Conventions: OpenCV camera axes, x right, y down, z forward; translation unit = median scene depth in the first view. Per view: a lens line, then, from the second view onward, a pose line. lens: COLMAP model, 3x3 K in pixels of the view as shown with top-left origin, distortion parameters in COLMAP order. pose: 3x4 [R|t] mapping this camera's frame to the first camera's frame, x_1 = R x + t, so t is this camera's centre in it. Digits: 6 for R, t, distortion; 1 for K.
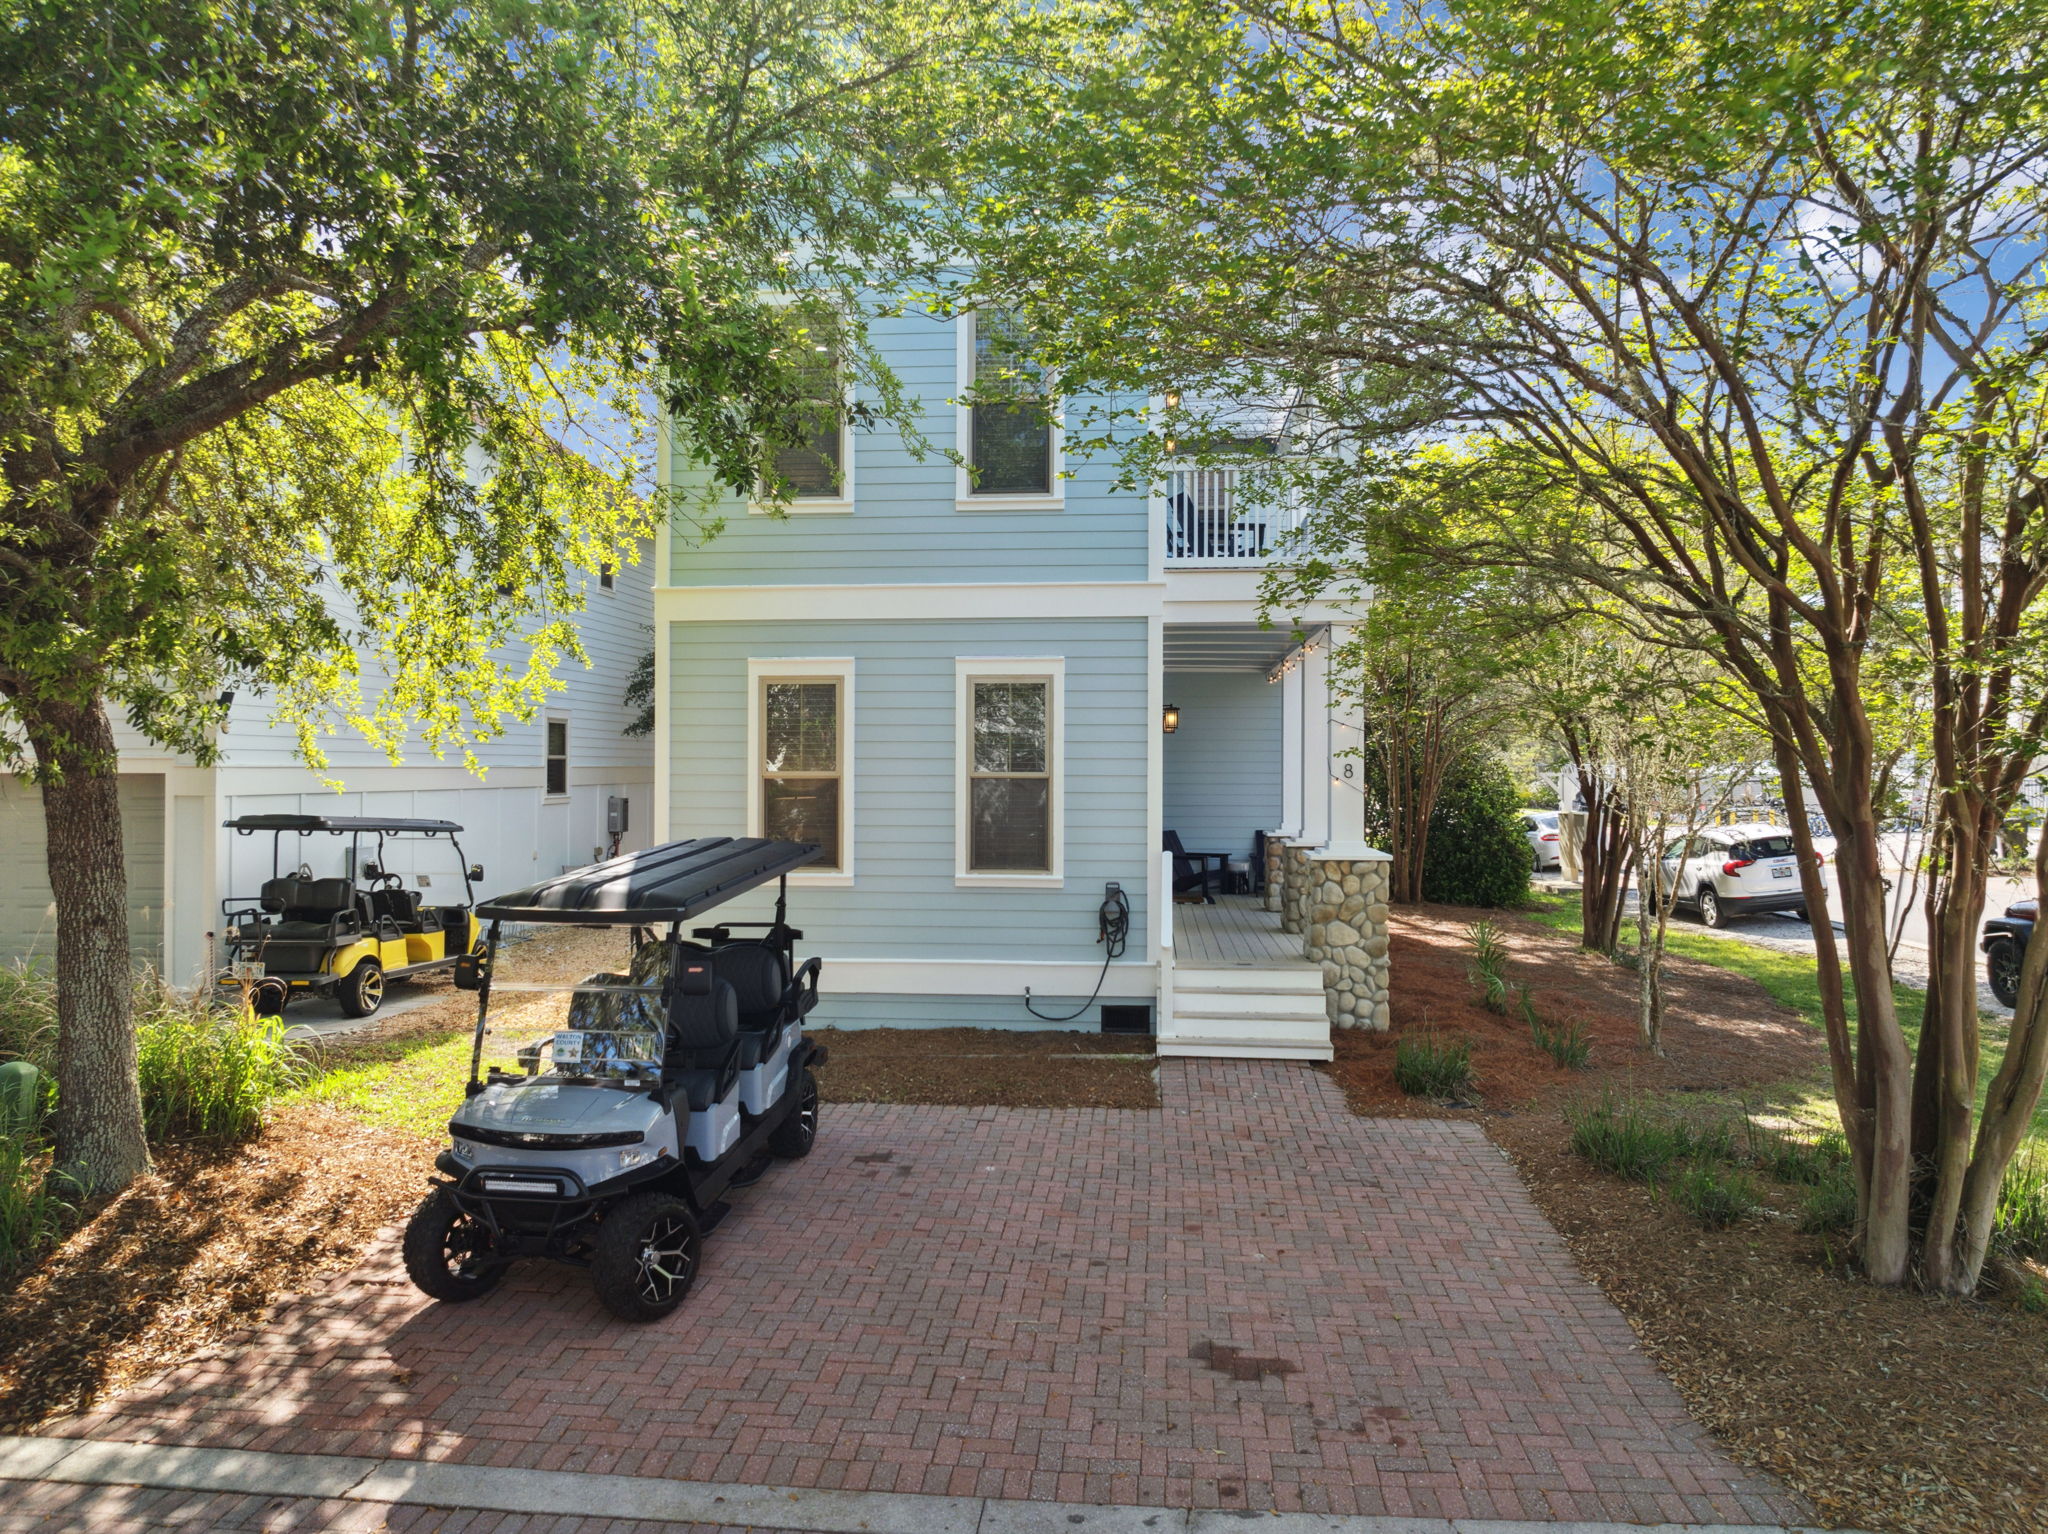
lens RADIAL K [[1440.2, 0, 1024.0], [0, 1440.2, 767.0], [0, 0, 1]] dist [-0.002965, -0.000103]
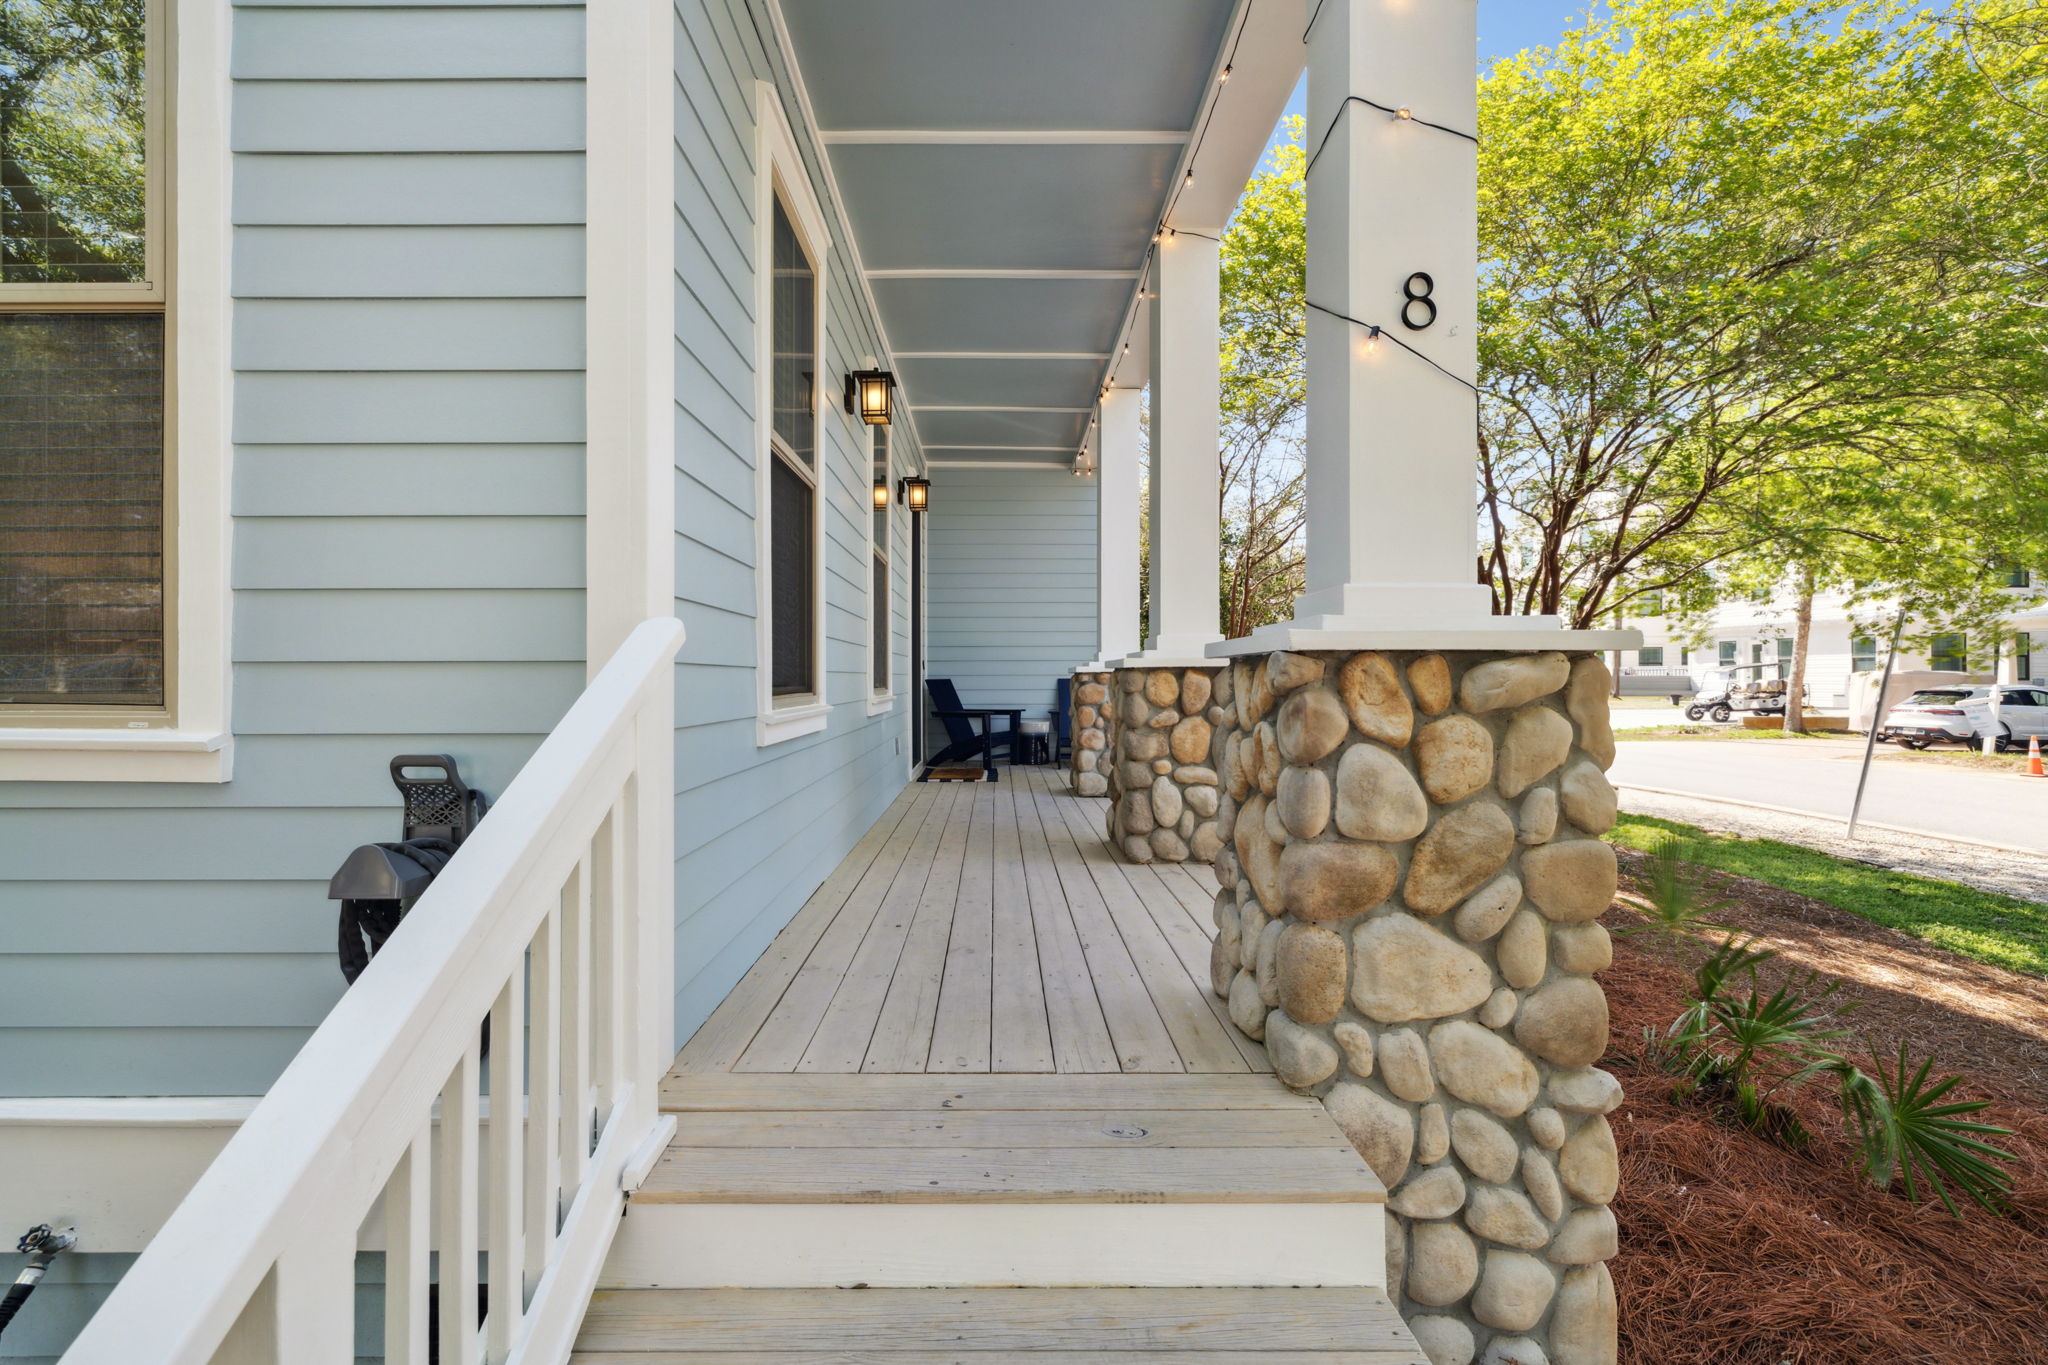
lens RADIAL K [[857.5, 0, 1024.0], [0, 857.5, 682.5], [0, 0, 1]] dist [-0.000080, -0.000019]
pose [[0.993069, 0.001013, 0.117529, 0.137572], [-0.001403, 0.999994, 0.003242, 0.067399], [-0.117525, -0.003385, 0.993064, 0.846262]]
